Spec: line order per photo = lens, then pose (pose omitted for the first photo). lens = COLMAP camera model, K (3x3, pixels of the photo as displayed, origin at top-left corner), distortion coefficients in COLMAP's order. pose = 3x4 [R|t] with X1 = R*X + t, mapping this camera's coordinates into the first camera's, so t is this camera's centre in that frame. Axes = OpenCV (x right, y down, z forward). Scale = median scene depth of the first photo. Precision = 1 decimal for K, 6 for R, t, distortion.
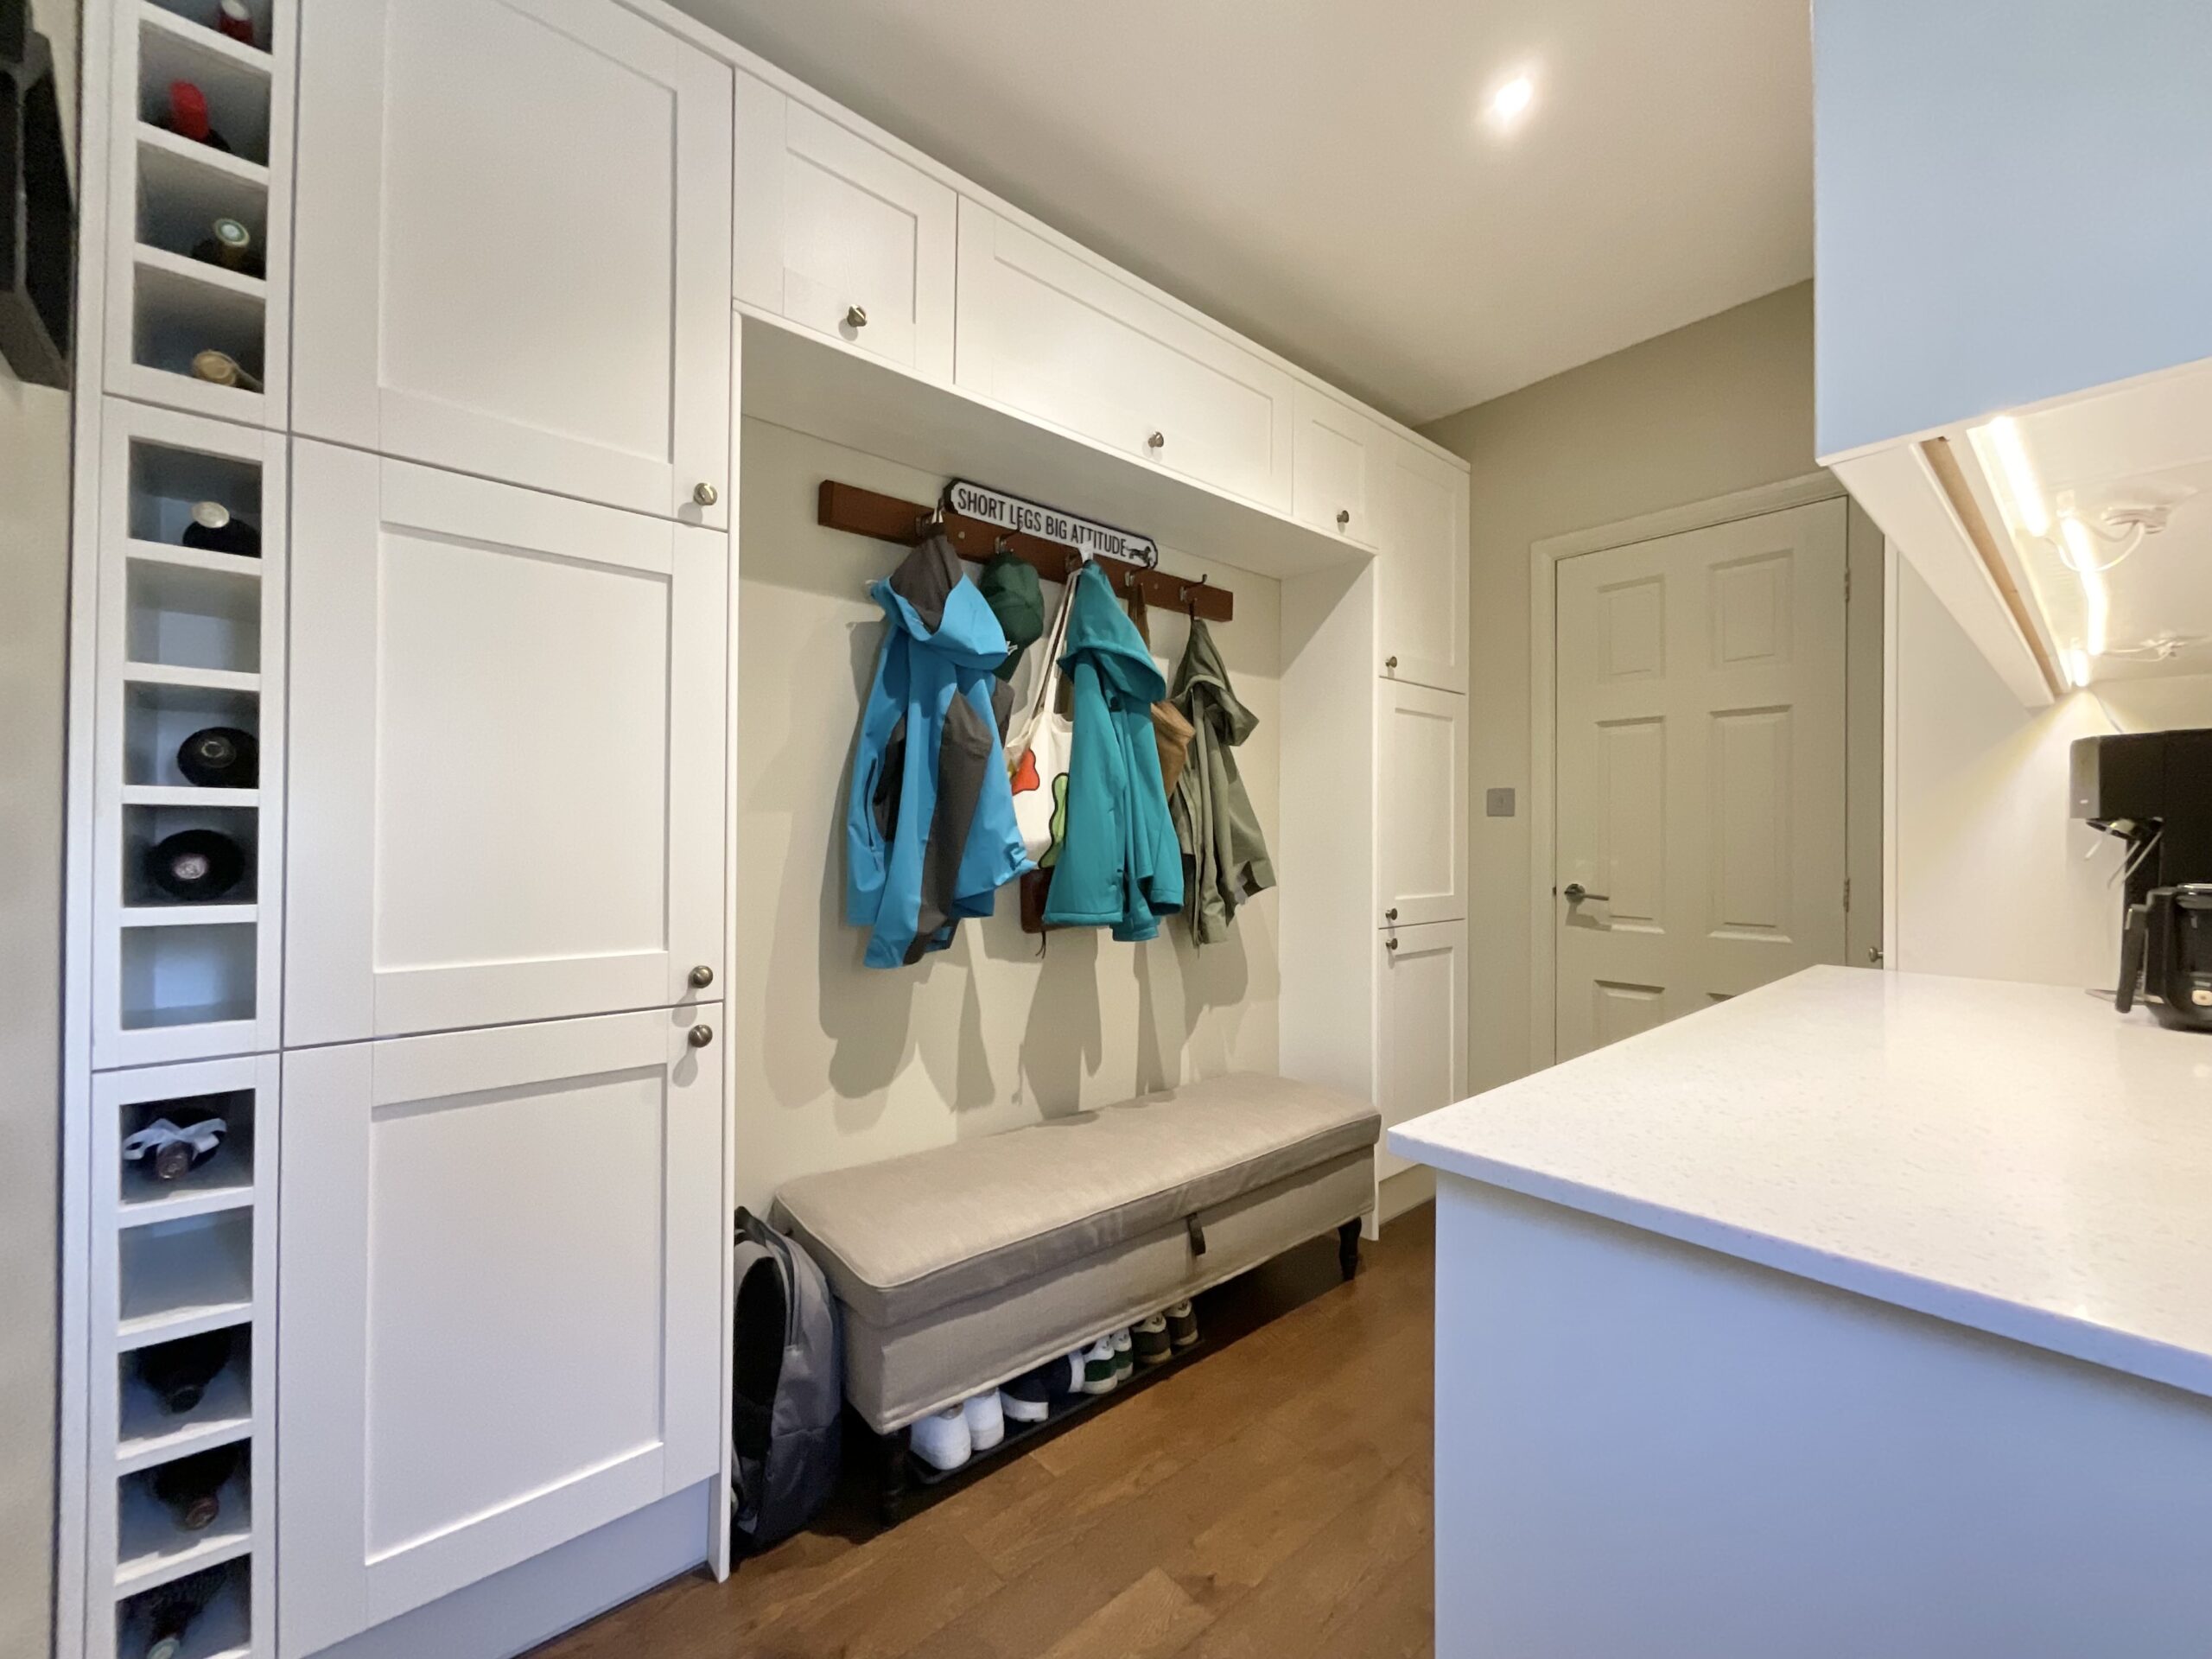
lens RADIAL K [[889.9, 0, 1100.8], [0, 889.9, 833.3], [0, 0, 1]] dist [-0.011917, -0.000146]
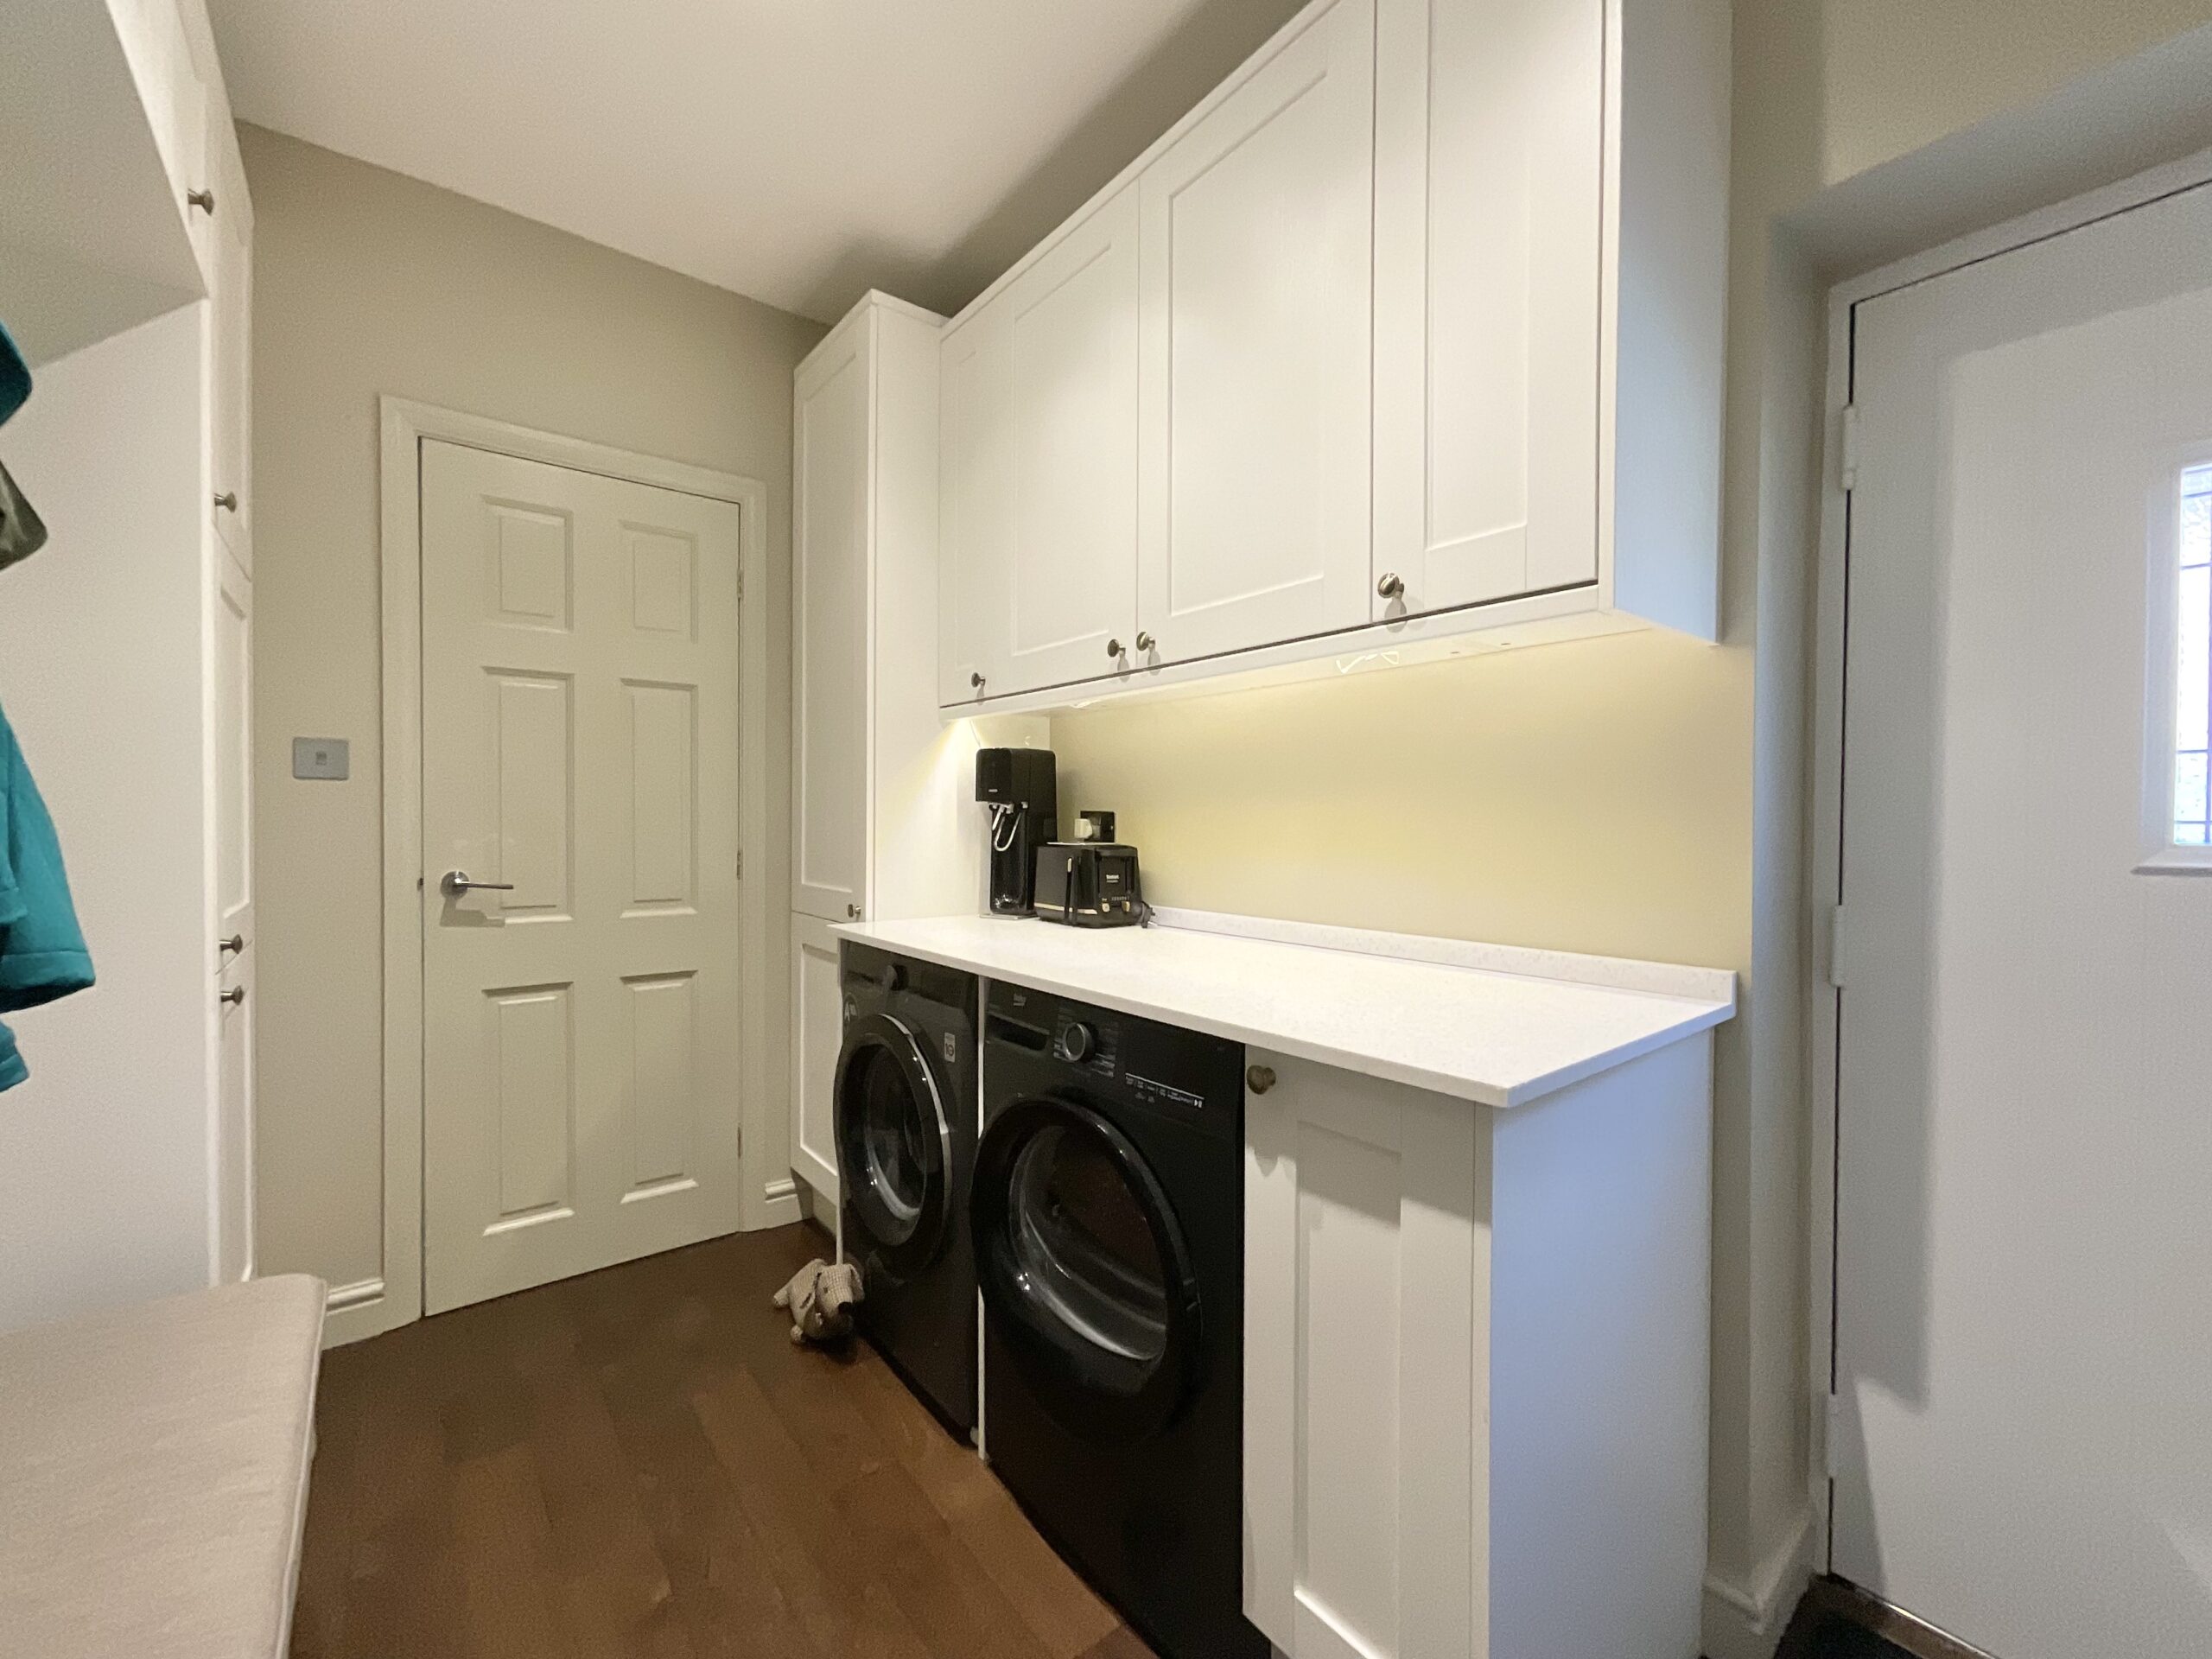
lens RADIAL K [[889.9, 0, 1100.8], [0, 889.9, 833.3], [0, 0, 1]] dist [-0.011917, -0.000146]
pose [[0.037285, -0.022666, 0.999048, -0.217935], [-0.009236, 0.999692, 0.023026, 0.000453], [-0.999262, -0.010086, 0.037064, 0.419114]]
